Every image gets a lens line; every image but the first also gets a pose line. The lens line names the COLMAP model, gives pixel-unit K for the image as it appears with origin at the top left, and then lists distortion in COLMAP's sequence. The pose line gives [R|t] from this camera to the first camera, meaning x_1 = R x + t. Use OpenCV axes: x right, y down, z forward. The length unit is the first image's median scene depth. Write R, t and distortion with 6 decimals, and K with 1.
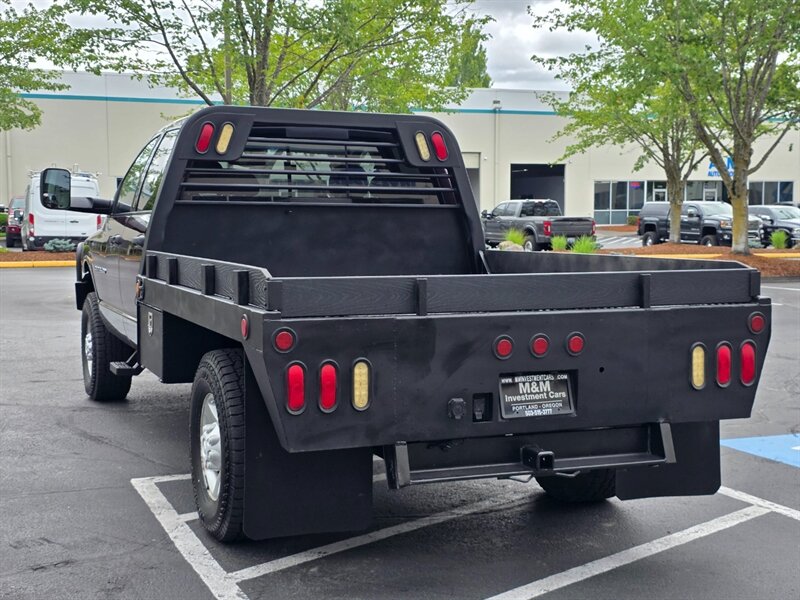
lens RADIAL K [[1133.5, 0, 396.5], [0, 1133.5, 299.3], [0, 0, 1]] dist [0.071532, 0.000000]
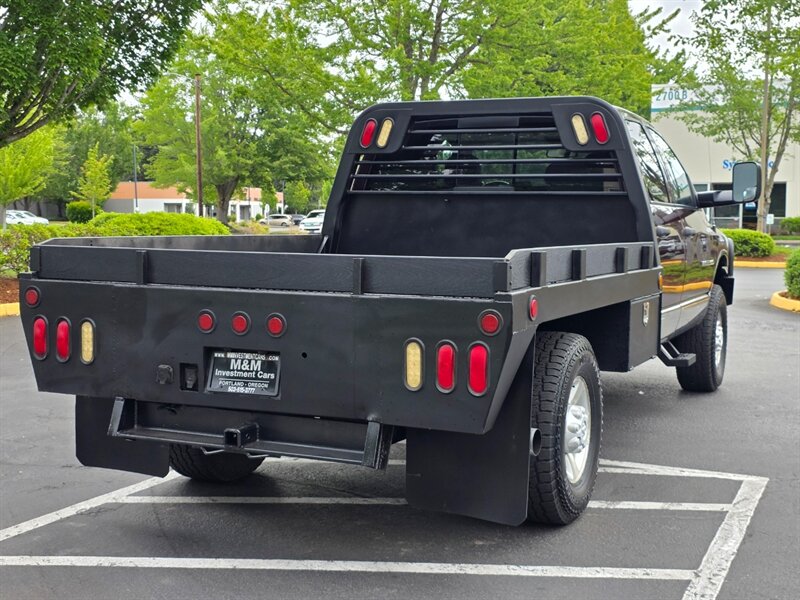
lens RADIAL K [[1077.3, 0, 400.9], [0, 1077.3, 309.8], [0, 0, 1]] dist [0.090449, 0.000000]
pose [[0.691164, 0.067246, -0.719562, 0.852097], [-0.061676, 0.997518, 0.033981, -0.011534], [0.720061, 0.020893, 0.693596, 0.411613]]
